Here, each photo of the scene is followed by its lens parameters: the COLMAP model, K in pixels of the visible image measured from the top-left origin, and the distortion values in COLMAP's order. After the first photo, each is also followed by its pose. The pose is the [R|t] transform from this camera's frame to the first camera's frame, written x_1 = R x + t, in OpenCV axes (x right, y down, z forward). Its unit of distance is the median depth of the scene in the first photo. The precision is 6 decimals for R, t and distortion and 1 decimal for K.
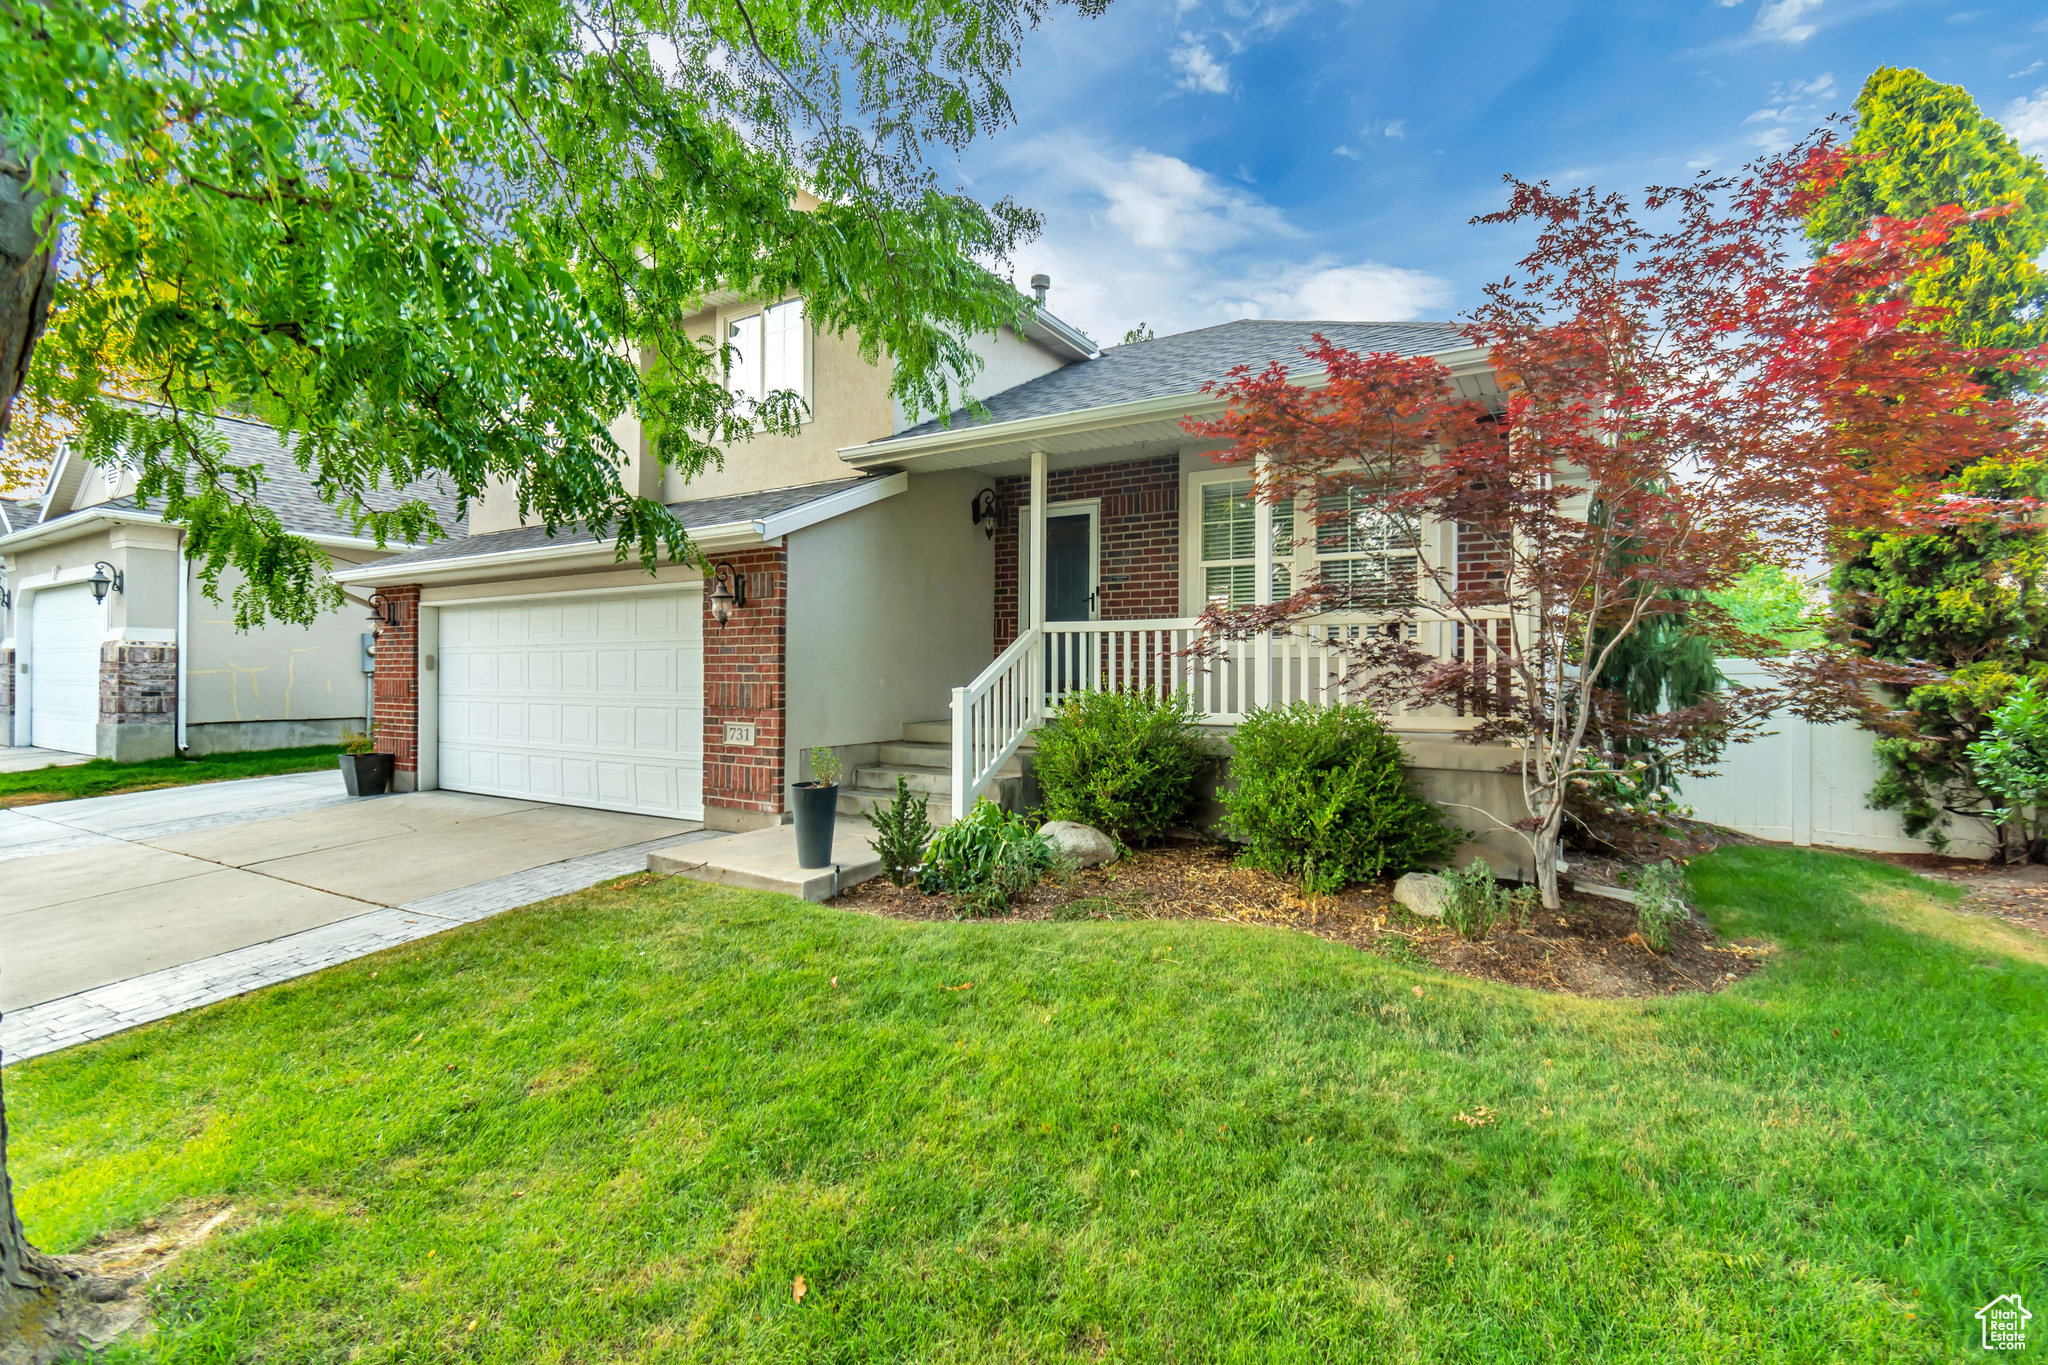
lens RADIAL K [[888.3, 0, 1041.1], [0, 888.3, 678.7], [0, 0, 1]] dist [0.018695, -0.000018]
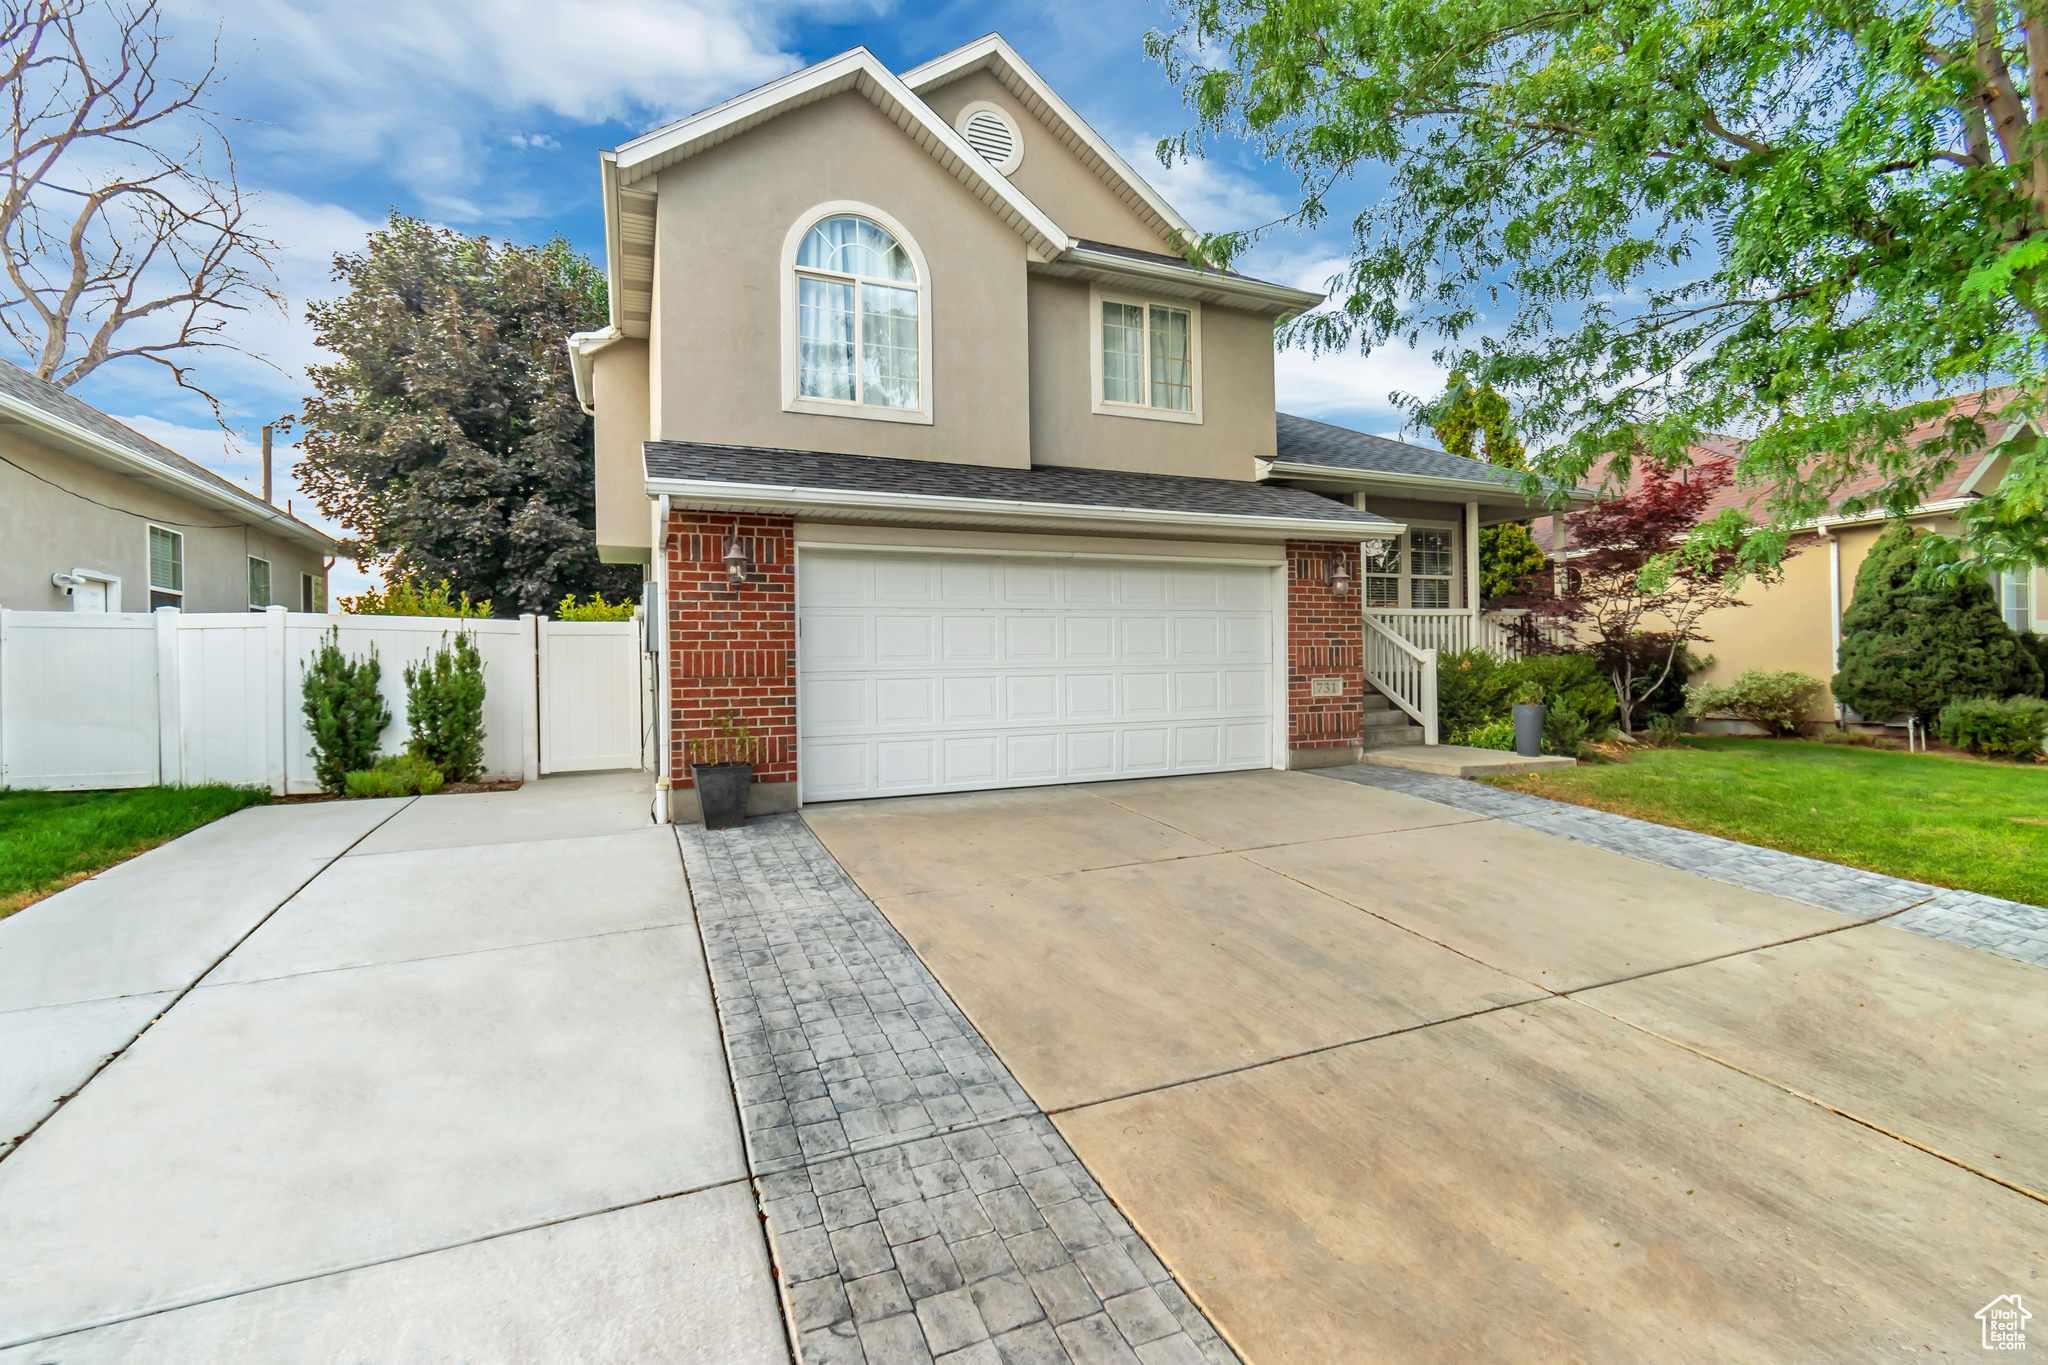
lens RADIAL K [[888.3, 0, 1043.1], [0, 888.3, 673.6], [0, 0, 1]] dist [0.018695, -0.000018]
pose [[0.580315, -0.020613, 0.814132, -1.537764], [0.019528, 0.999744, 0.011393, 0.019571], [-0.814158, 0.009287, 0.580569, 0.578993]]
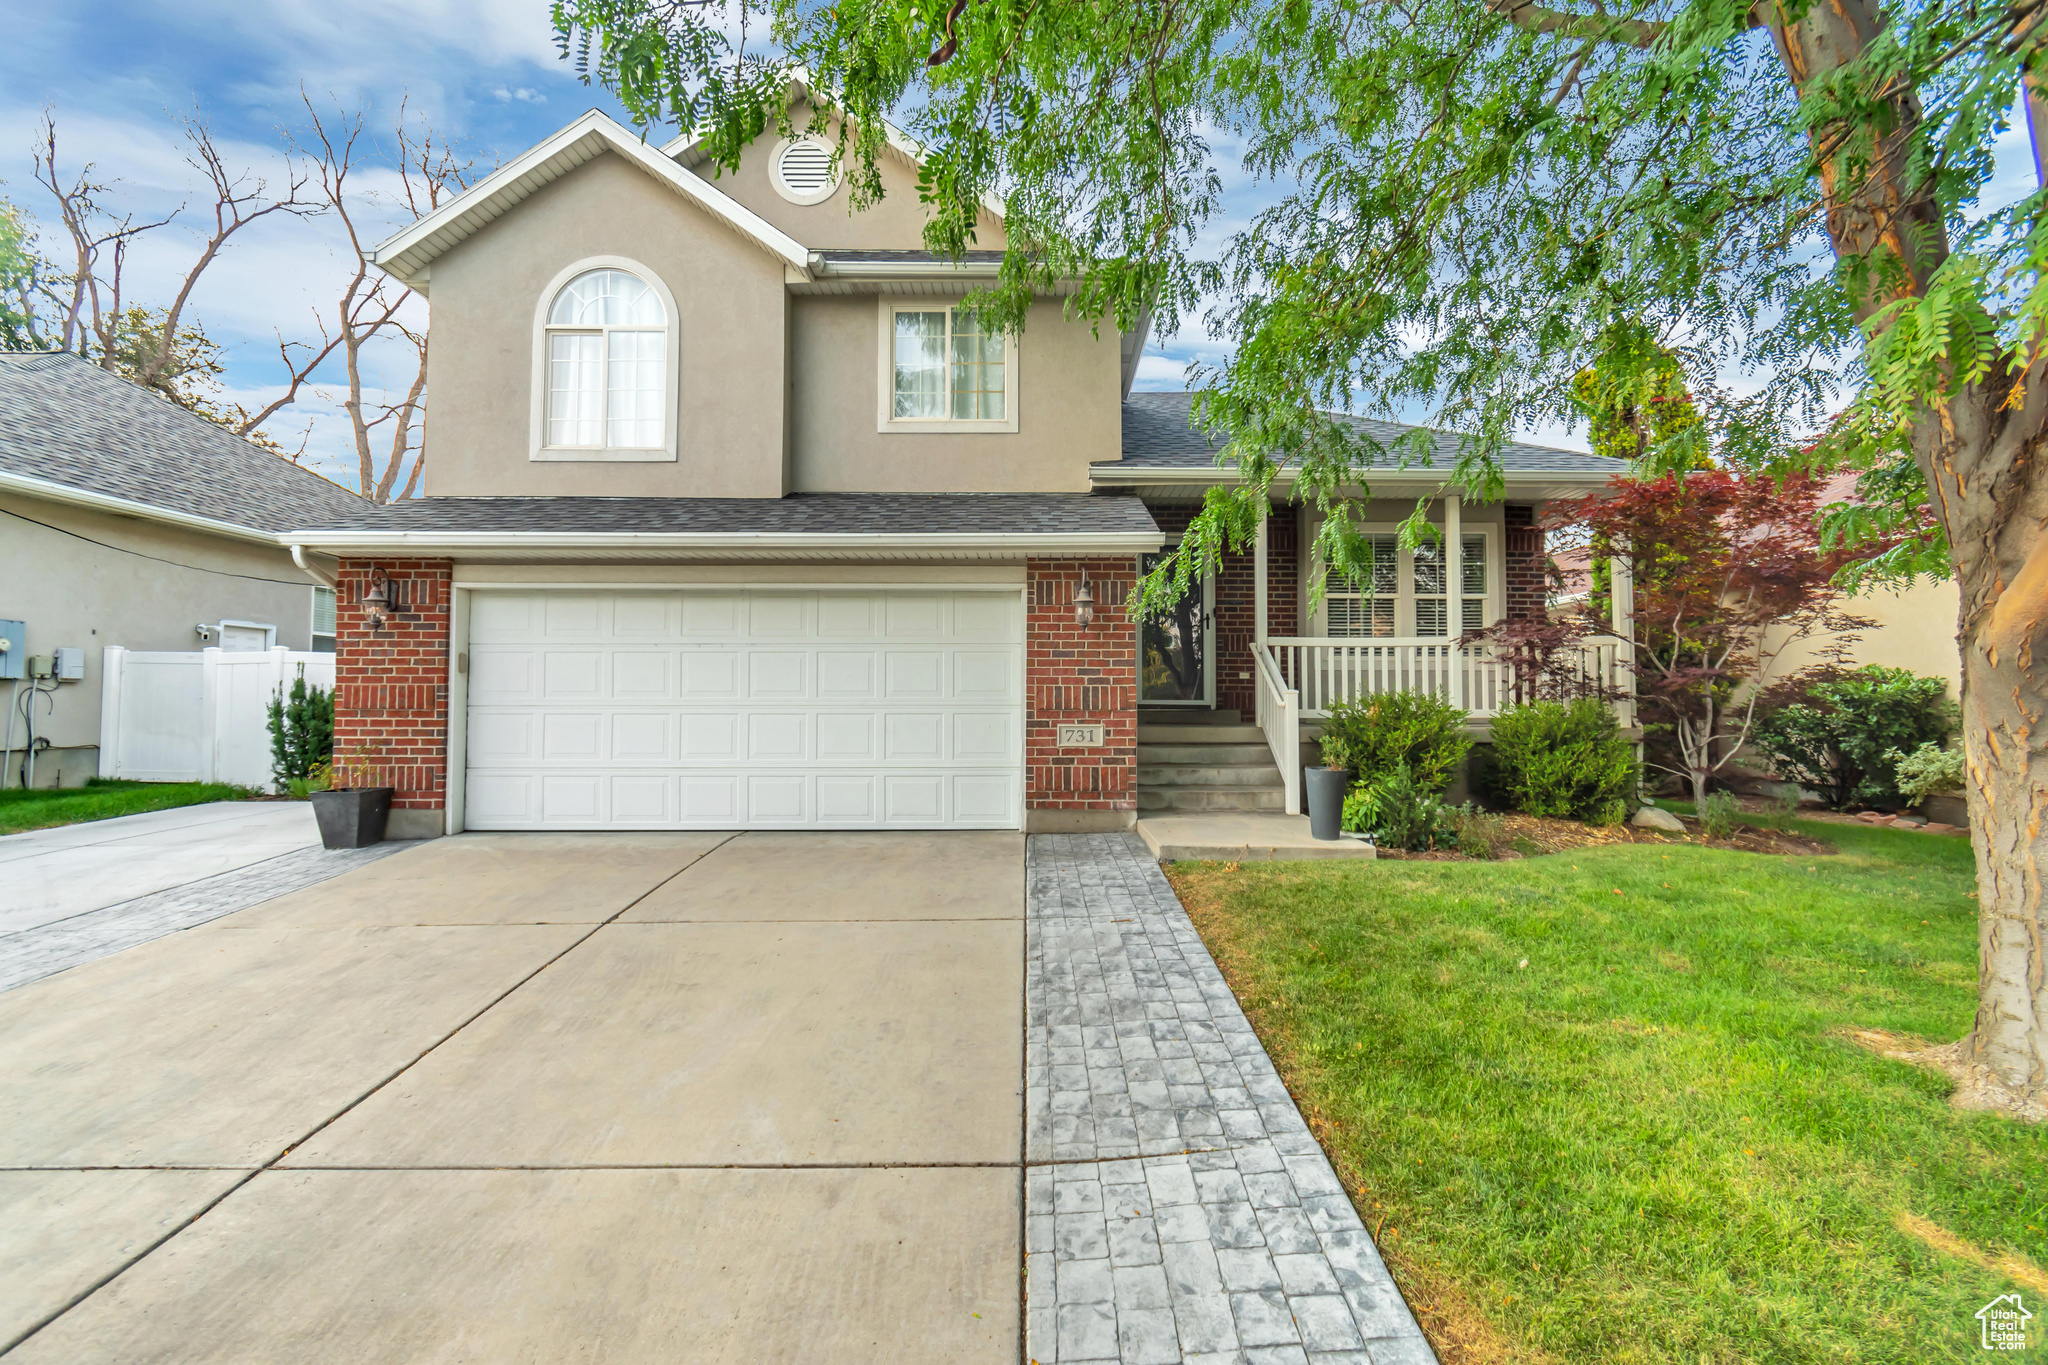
lens RADIAL K [[888.3, 0, 1025.7], [0, 888.3, 676.2], [0, 0, 1]] dist [0.018695, -0.000018]
pose [[0.853679, 0.011341, 0.520676, -0.898336], [0.003187, 0.999630, -0.027000, 0.019994], [-0.520790, 0.024709, 0.853327, 0.150359]]
